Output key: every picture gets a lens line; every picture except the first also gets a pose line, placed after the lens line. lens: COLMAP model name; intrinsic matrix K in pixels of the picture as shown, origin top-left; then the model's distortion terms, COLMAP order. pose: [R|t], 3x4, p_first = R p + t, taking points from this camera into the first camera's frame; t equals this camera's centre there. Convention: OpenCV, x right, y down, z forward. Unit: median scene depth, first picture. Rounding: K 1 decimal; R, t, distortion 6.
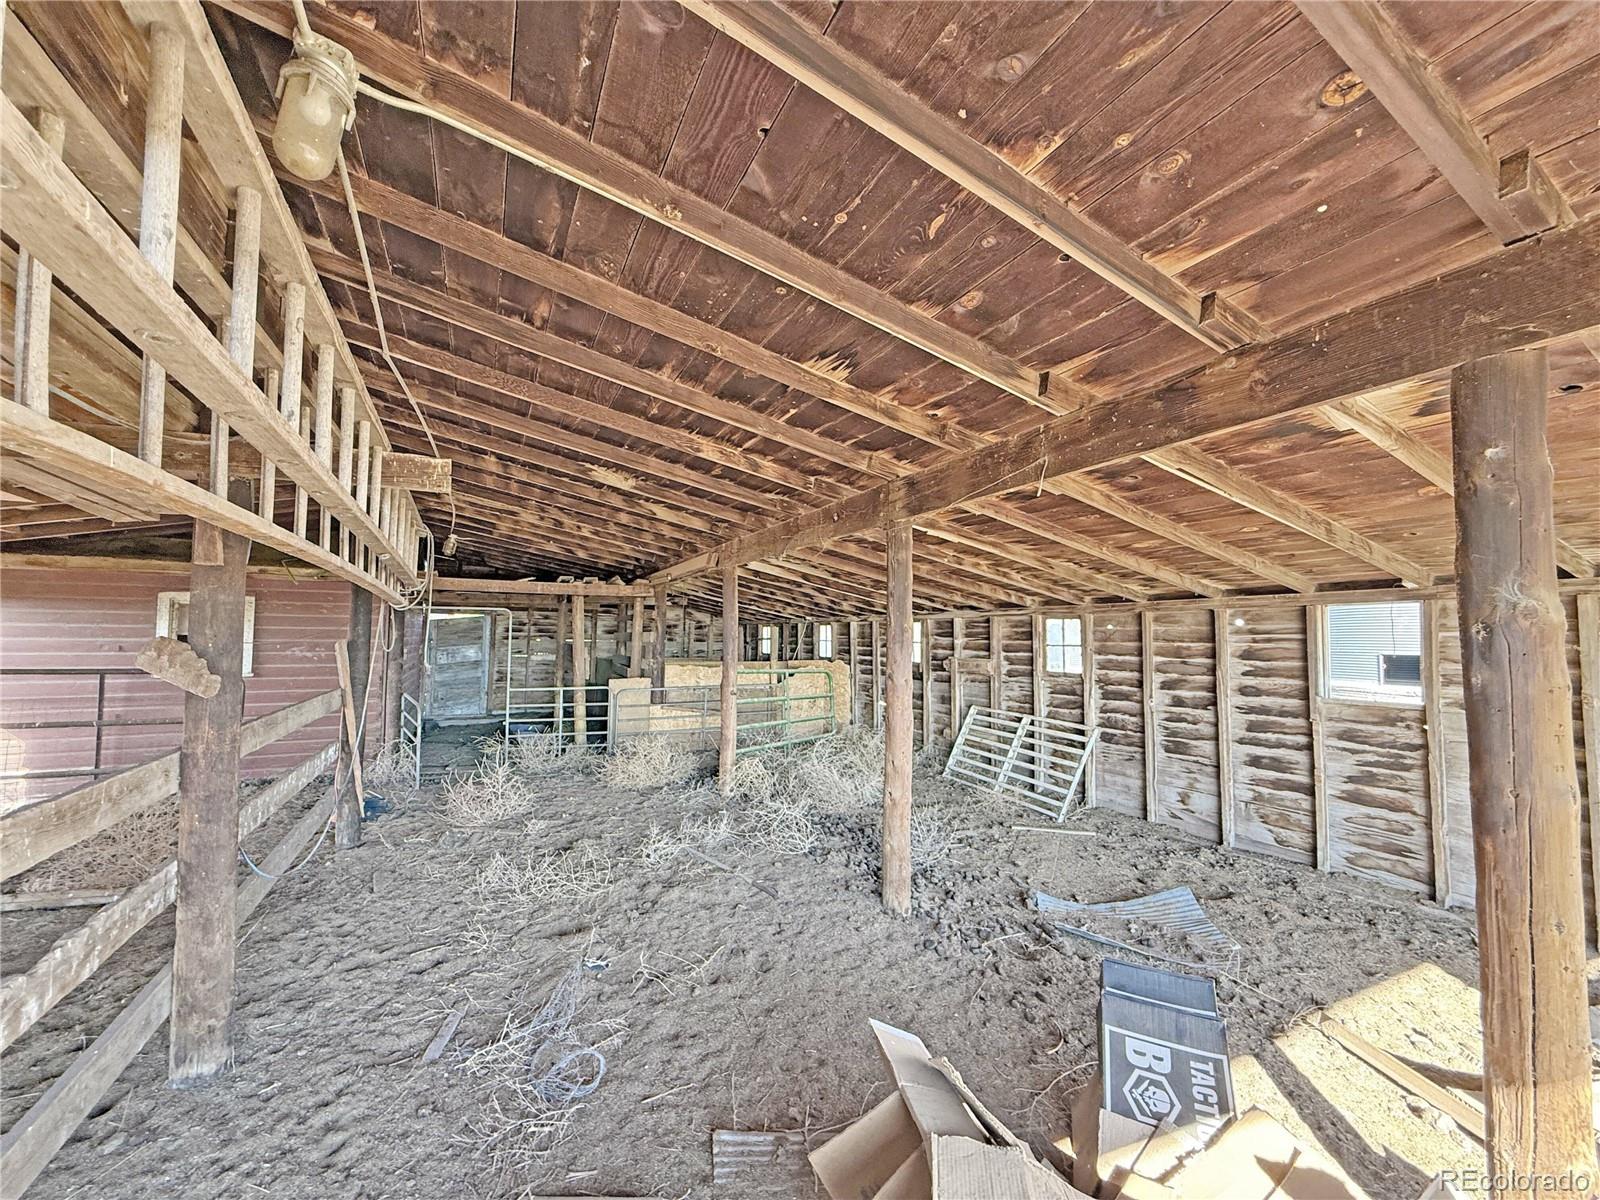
lens RADIAL K [[636.3, 0, 794.3], [0, 636.3, 602.2], [0, 0, 1]] dist [0.002489, 0.000059]
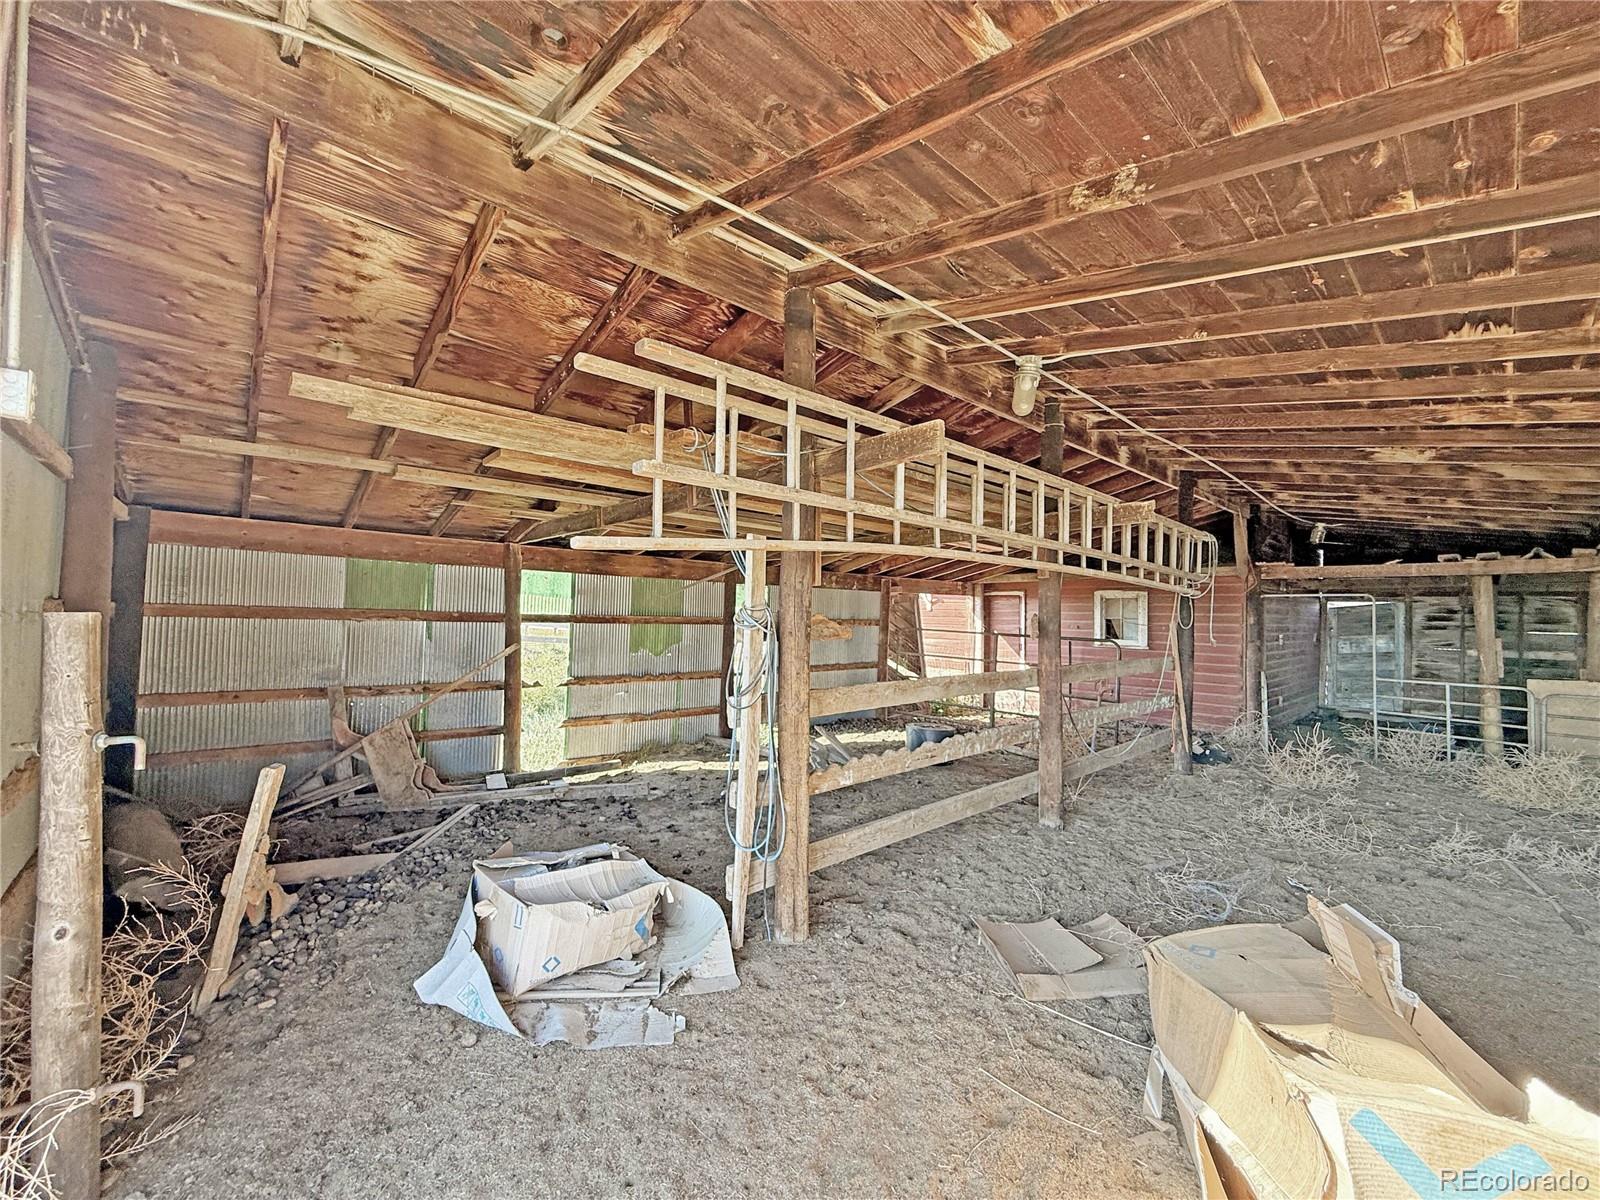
lens RADIAL K [[636.3, 0, 796.9], [0, 636.3, 597.0], [0, 0, 1]] dist [0.002489, 0.000059]
pose [[0.266223, -0.029920, -0.963447, 0.237298], [0.034286, 0.999180, -0.021556, 0.005229], [0.963302, -0.027294, 0.267030, -0.086373]]
